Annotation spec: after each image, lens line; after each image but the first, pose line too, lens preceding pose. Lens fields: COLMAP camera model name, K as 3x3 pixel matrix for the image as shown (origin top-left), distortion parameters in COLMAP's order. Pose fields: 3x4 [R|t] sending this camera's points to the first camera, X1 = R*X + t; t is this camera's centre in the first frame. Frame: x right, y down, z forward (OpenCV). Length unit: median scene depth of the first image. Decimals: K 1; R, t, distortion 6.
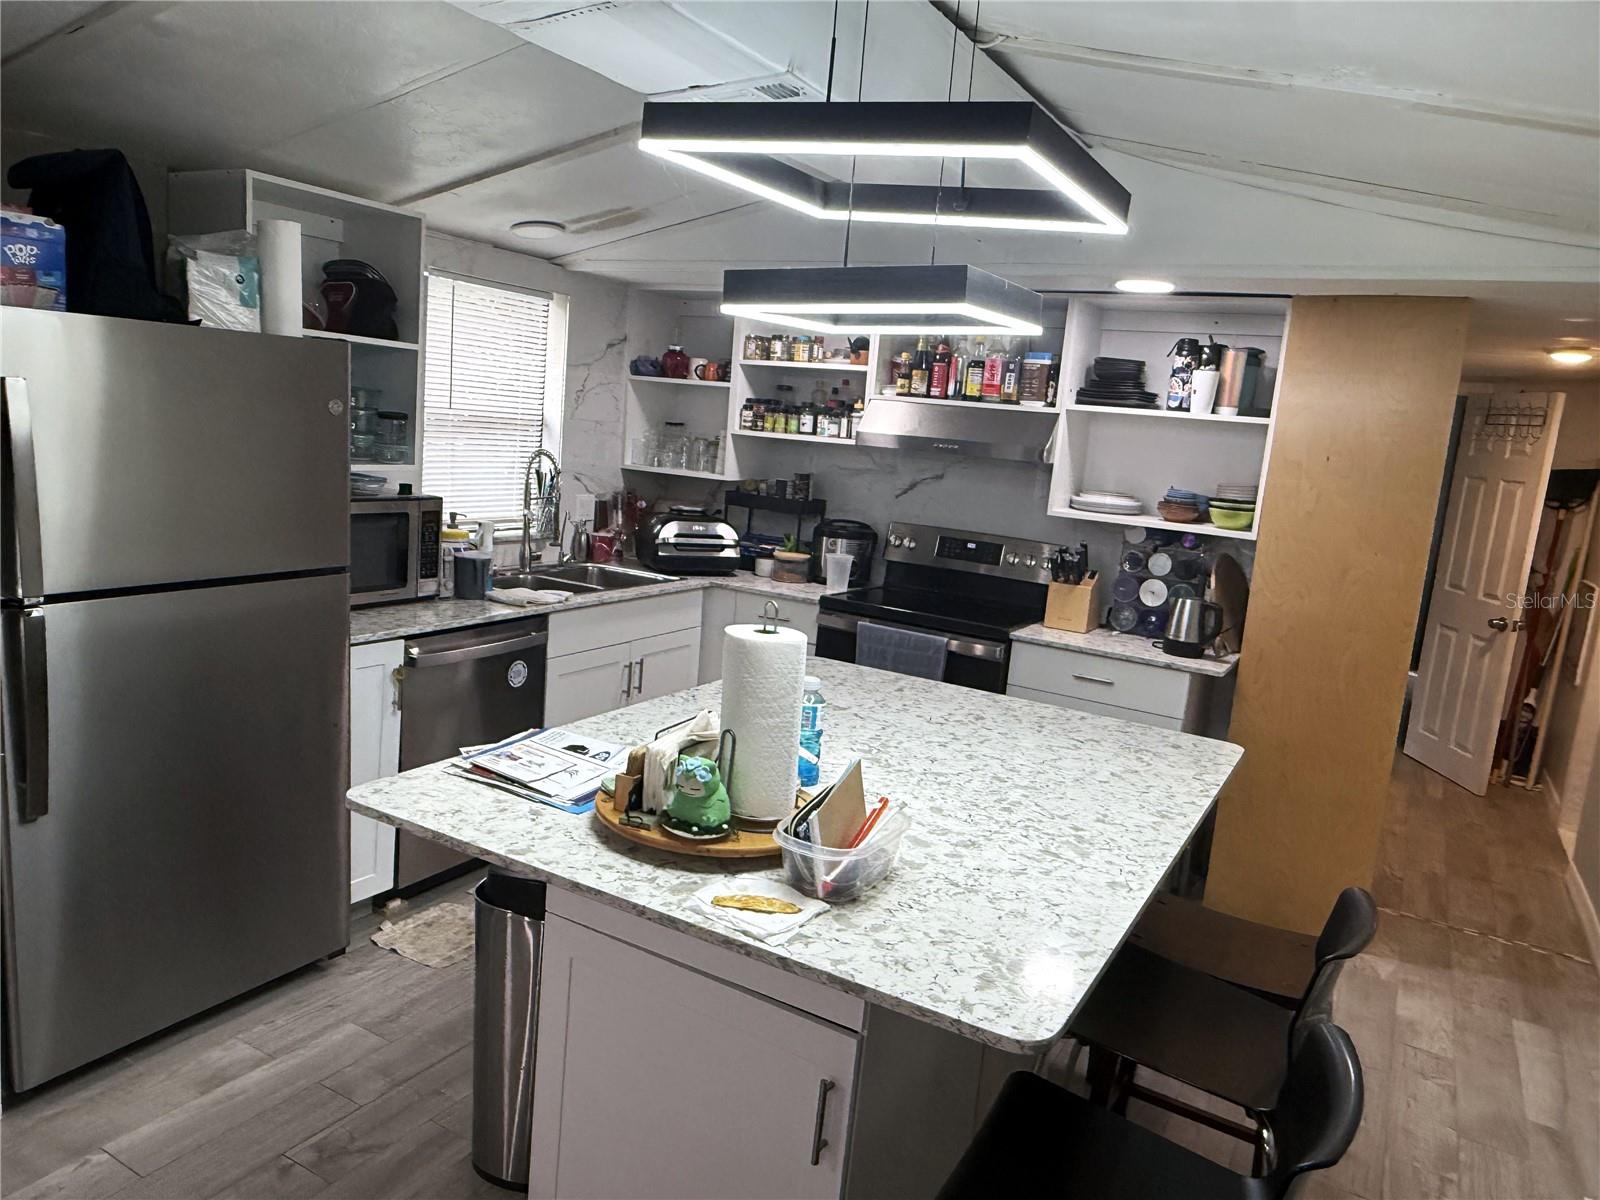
lens RADIAL K [[1089.0, 0, 793.6], [0, 1089.0, 607.2], [0, 0, 1]] dist [-0.002965, -0.002547]
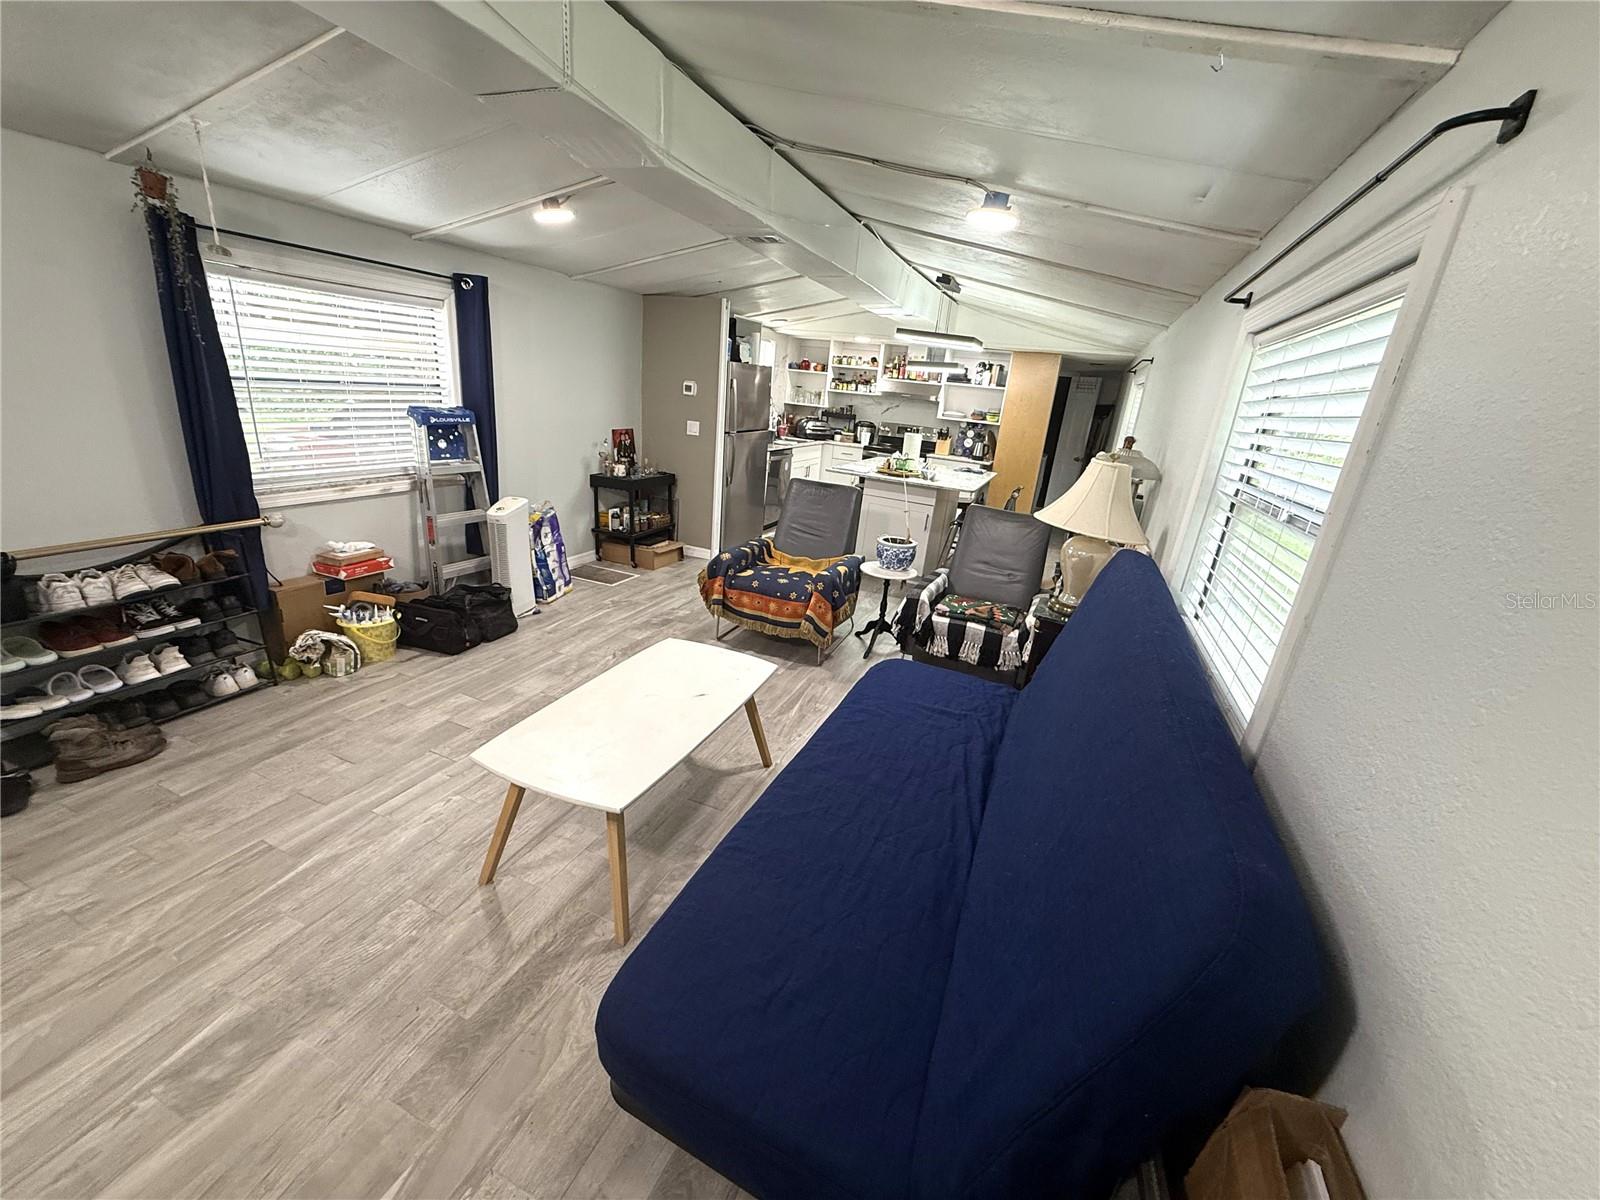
lens RADIAL K [[638.0, 0, 796.7], [0, 638.0, 598.3], [0, 0, 1]] dist [0.001099, -0.000073]
pose [[0.992521, -0.032977, 0.117539, -0.412470], [0.013372, 0.986397, 0.163837, 0.124257], [-0.121343, -0.161040, 0.979460, -0.868457]]
